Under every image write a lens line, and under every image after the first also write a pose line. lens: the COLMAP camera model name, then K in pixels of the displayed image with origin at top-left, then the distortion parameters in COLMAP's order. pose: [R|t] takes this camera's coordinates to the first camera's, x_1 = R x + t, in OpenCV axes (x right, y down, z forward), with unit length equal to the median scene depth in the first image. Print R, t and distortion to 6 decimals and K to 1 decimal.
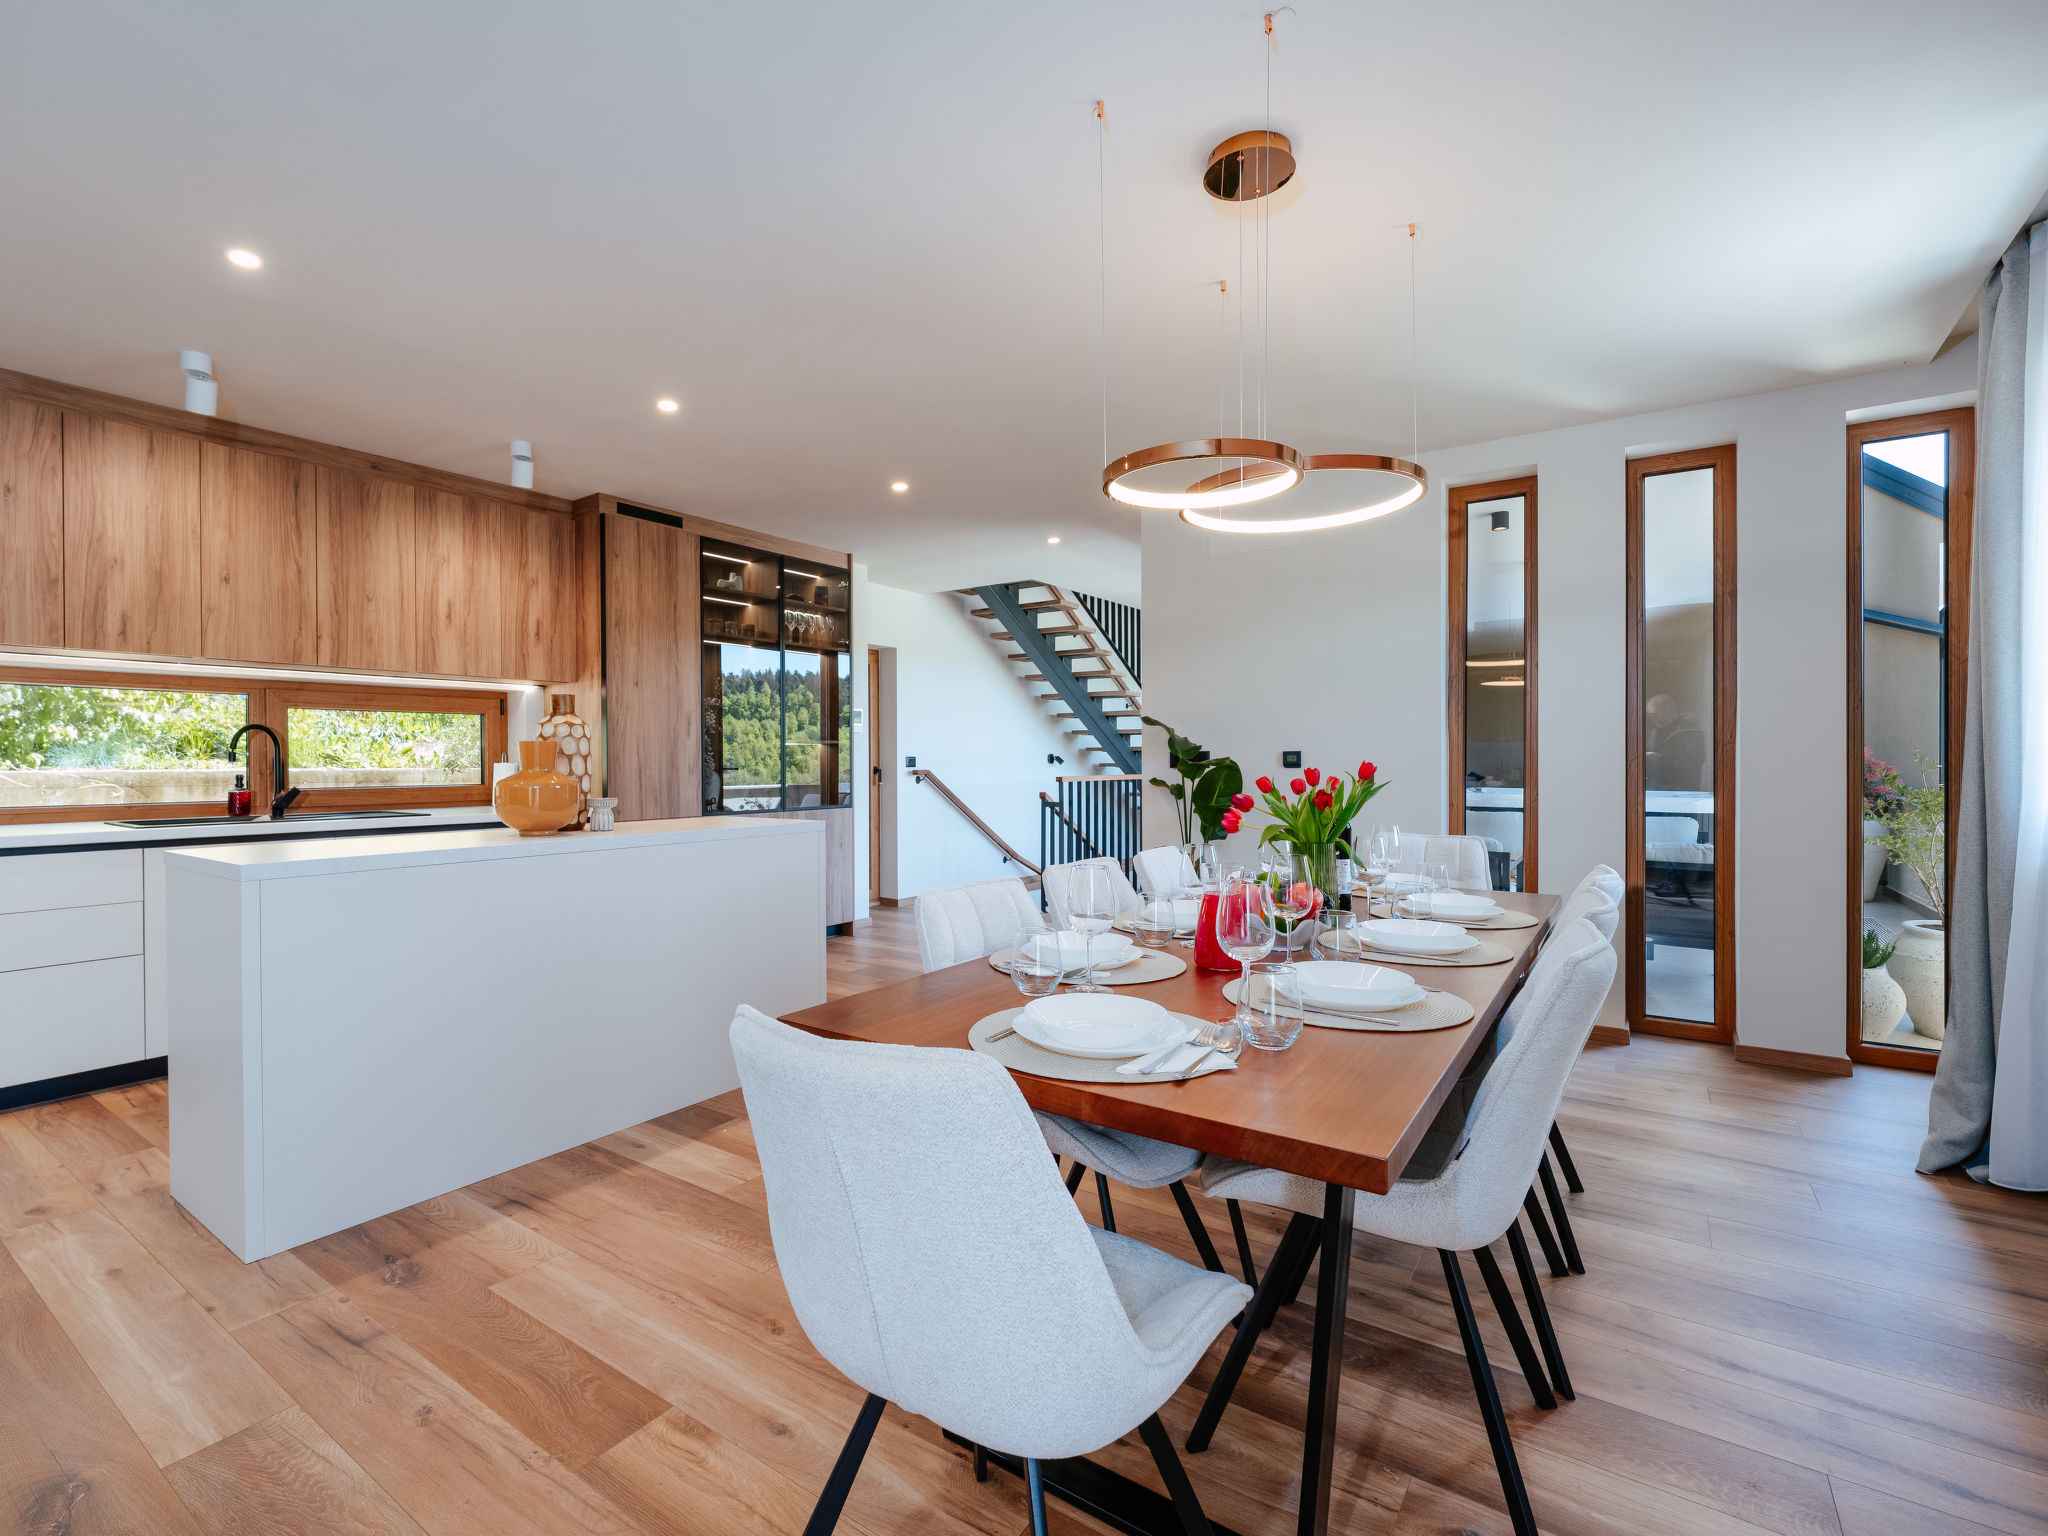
lens RADIAL K [[944.5, 0, 947.8], [0, 944.5, 765.5], [0, 0, 1]] dist [-0.002781, -0.000205]
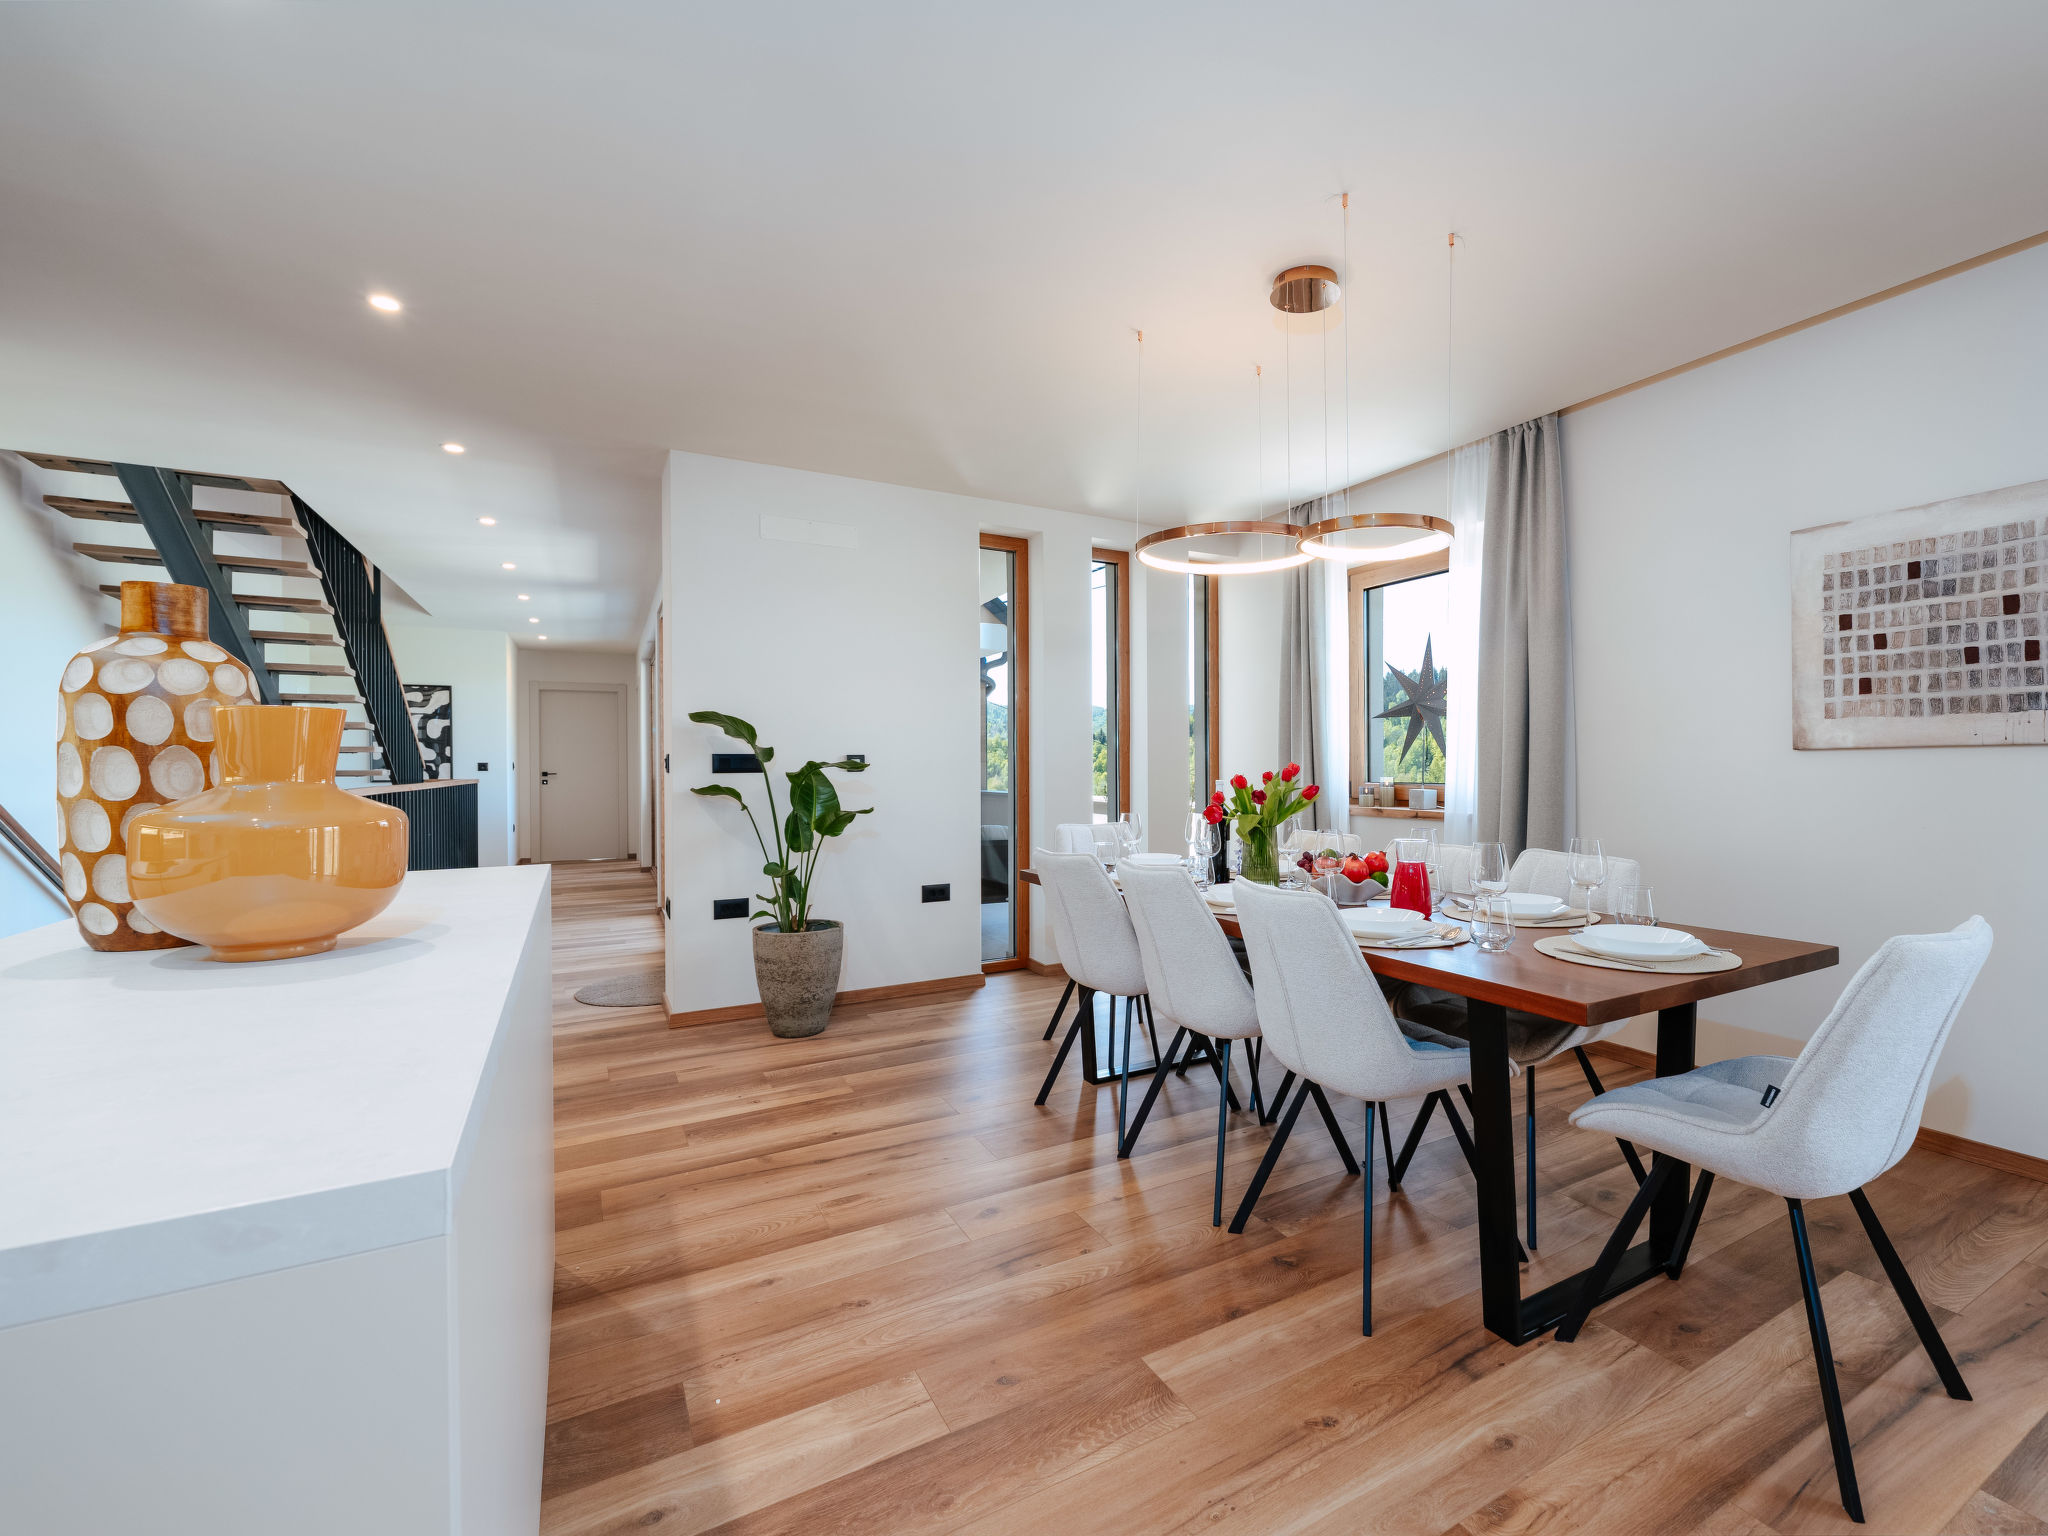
lens RADIAL K [[930.8, 0, 1154.0], [0, 930.8, 767.2], [0, 0, 1]] dist [-0.002031, 0.000103]
pose [[0.367965, -0.001890, 0.929838, -0.520343], [0.007364, 0.999972, -0.000882, 0.000785], [-0.929811, 0.007172, 0.367968, 0.421894]]
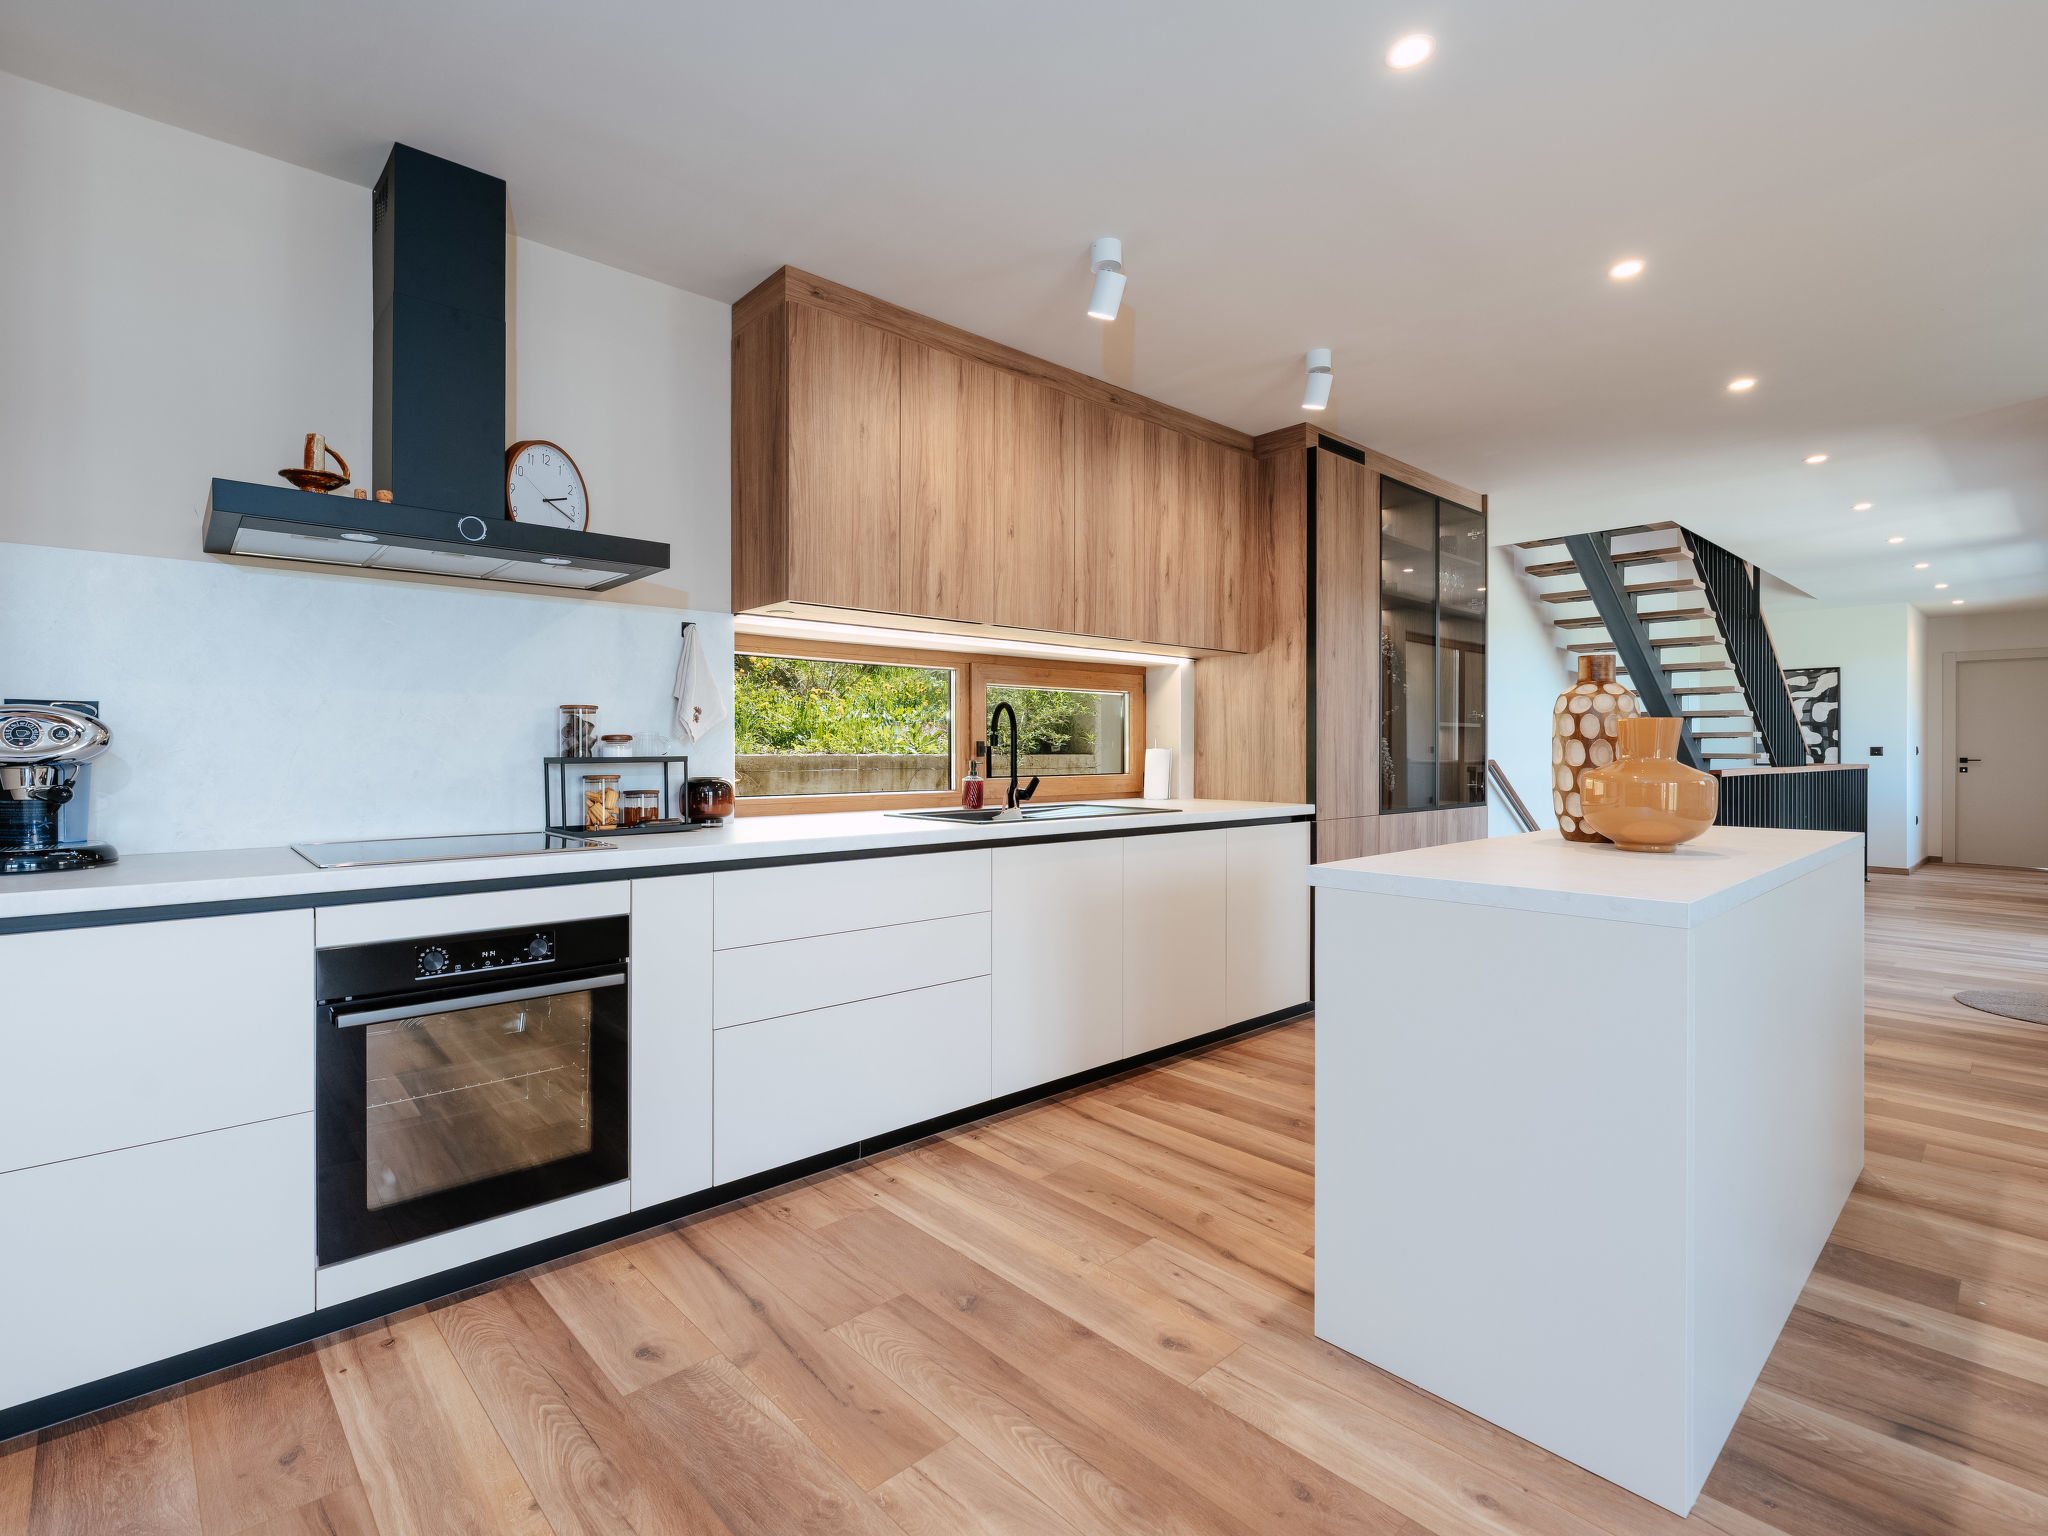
lens RADIAL K [[960.5, 0, 920.3], [0, 960.5, 750.5], [0, 0, 1]] dist [-0.002206, 0.000290]
pose [[0.973228, 0.005561, -0.229776, -0.637903], [-0.006209, 0.999979, -0.002097, 0.002498], [0.229759, 0.003467, 0.973241, 0.134094]]
